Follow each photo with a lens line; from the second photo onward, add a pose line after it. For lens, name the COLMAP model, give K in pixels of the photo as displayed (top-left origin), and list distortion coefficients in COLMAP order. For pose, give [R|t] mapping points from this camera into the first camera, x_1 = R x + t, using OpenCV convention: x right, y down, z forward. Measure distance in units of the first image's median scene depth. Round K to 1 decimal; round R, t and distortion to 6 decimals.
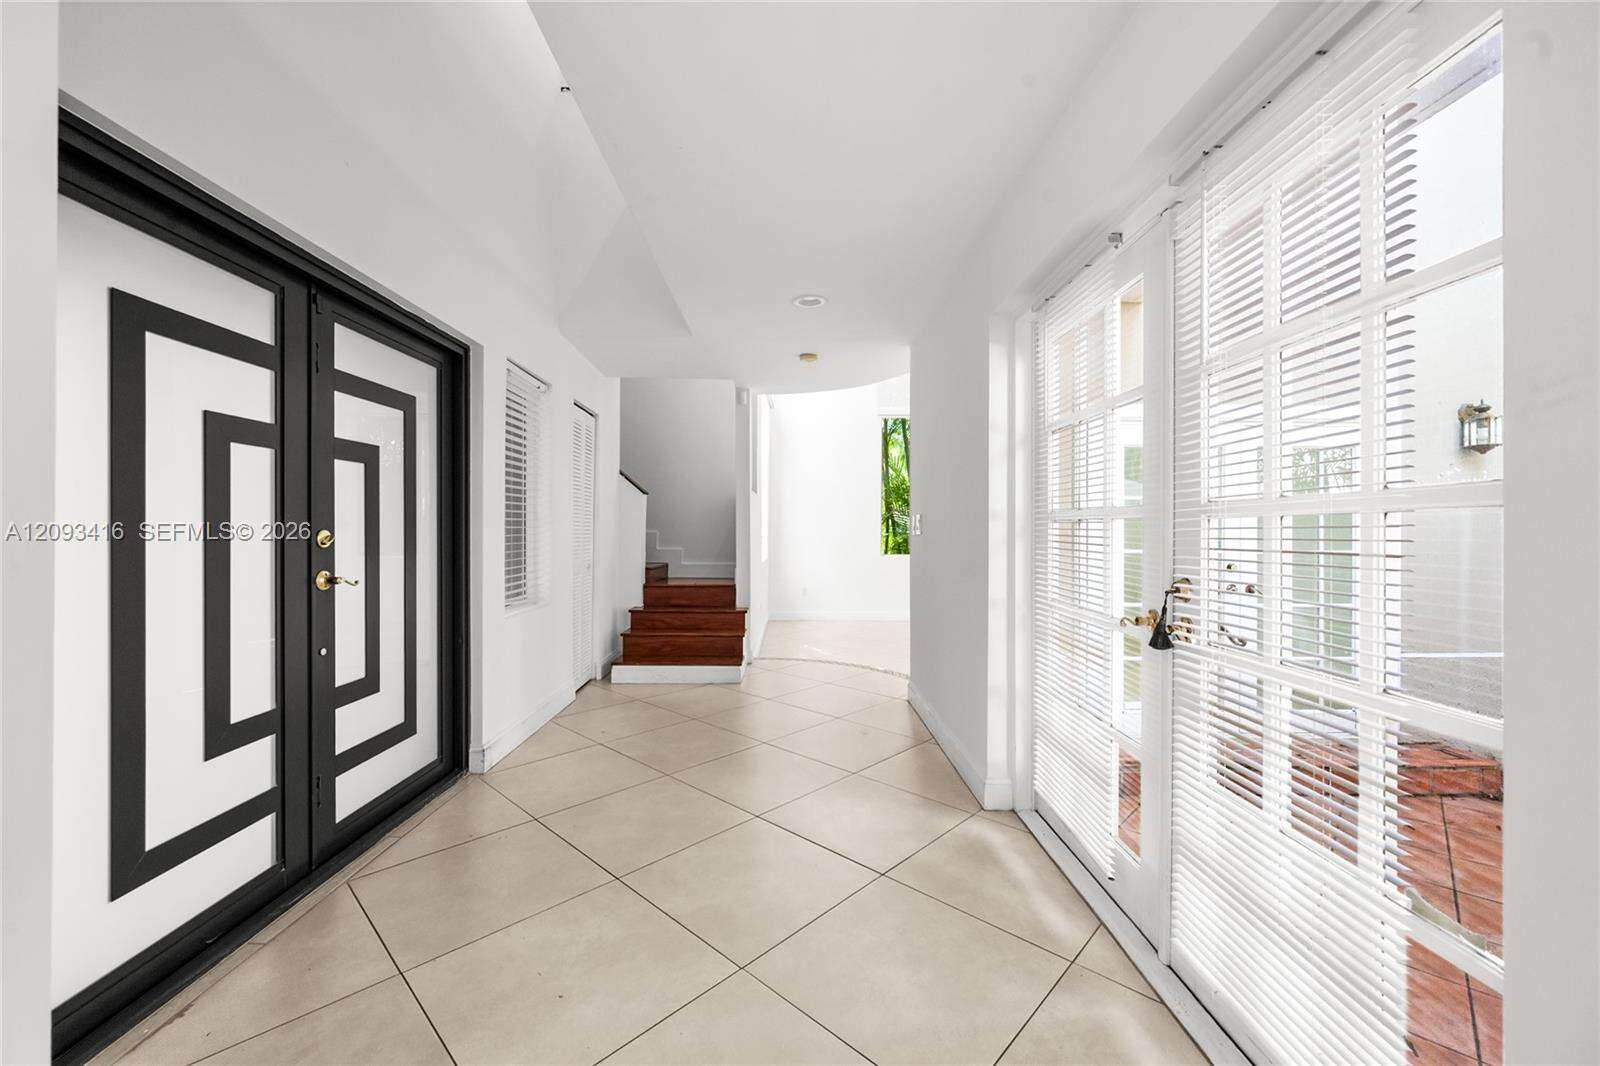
lens RADIAL K [[642.6, 0, 797.0], [0, 642.6, 525.4], [0, 0, 1]] dist [0.001106, -0.000119]
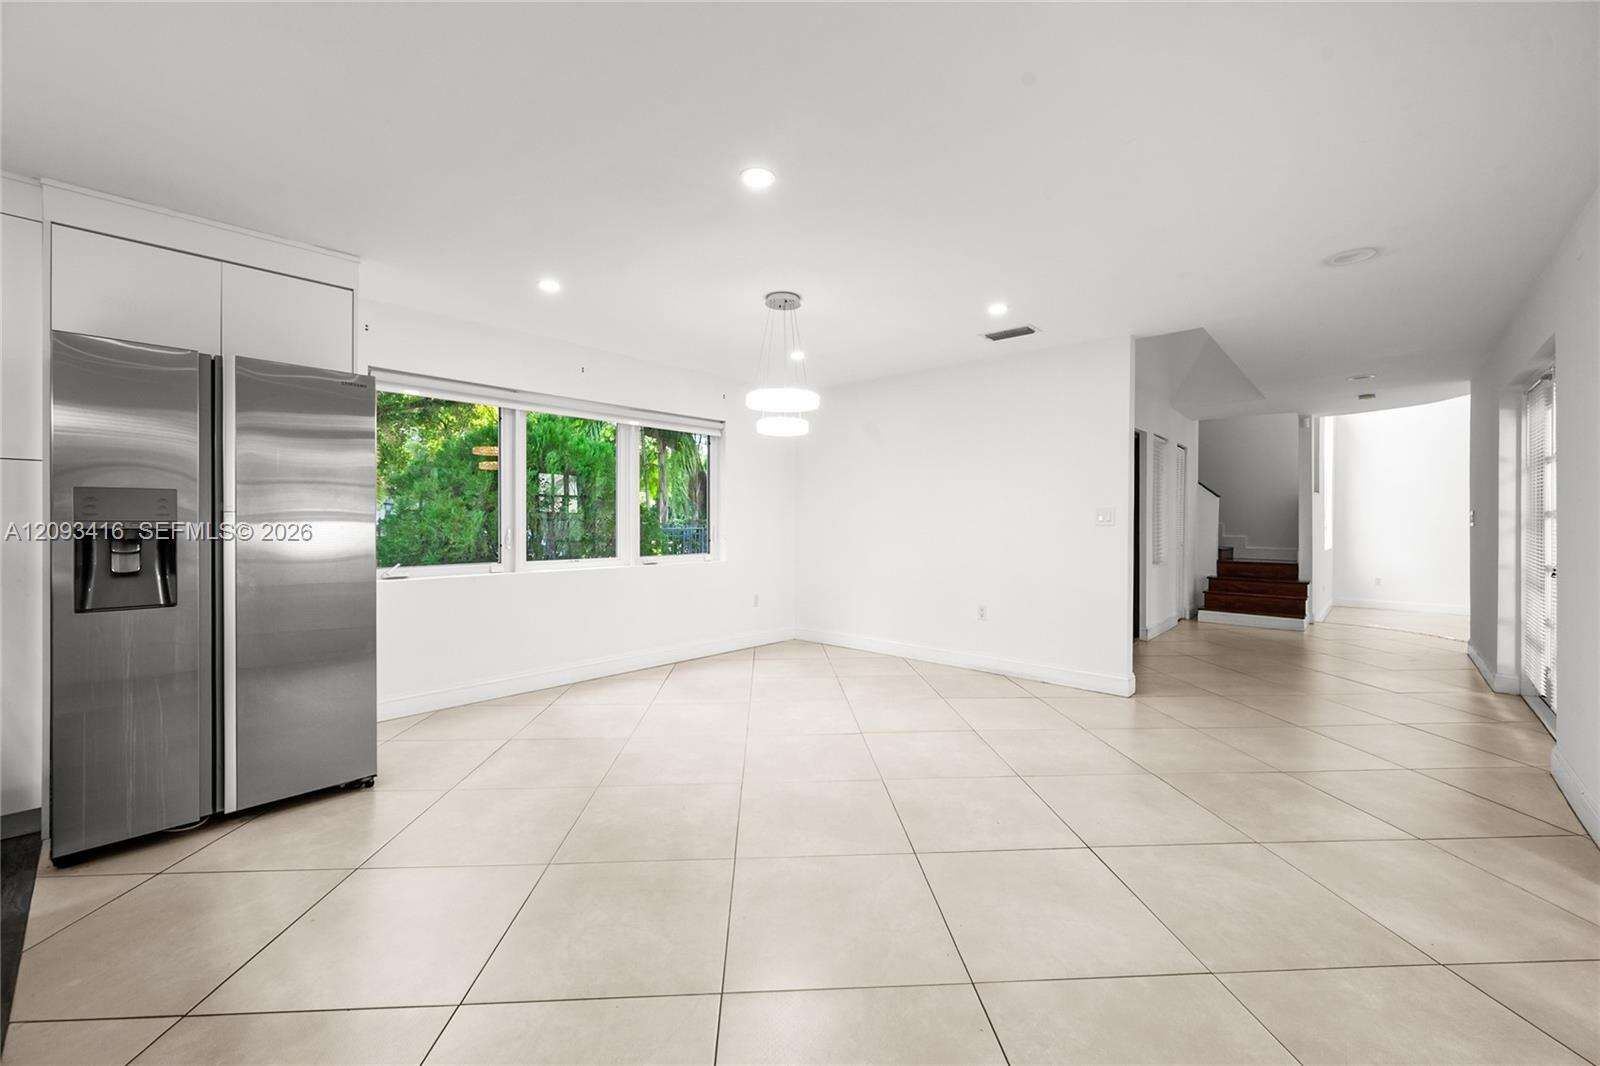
lens RADIAL K [[642.6, 0, 797.0], [0, 642.6, 525.4], [0, 0, 1]] dist [0.001106, -0.000119]
pose [[0.734923, 0.002610, -0.678146, 0.047930], [0.006023, 0.999928, 0.010376, -0.007209], [0.678124, -0.011710, 0.734854, -0.735416]]
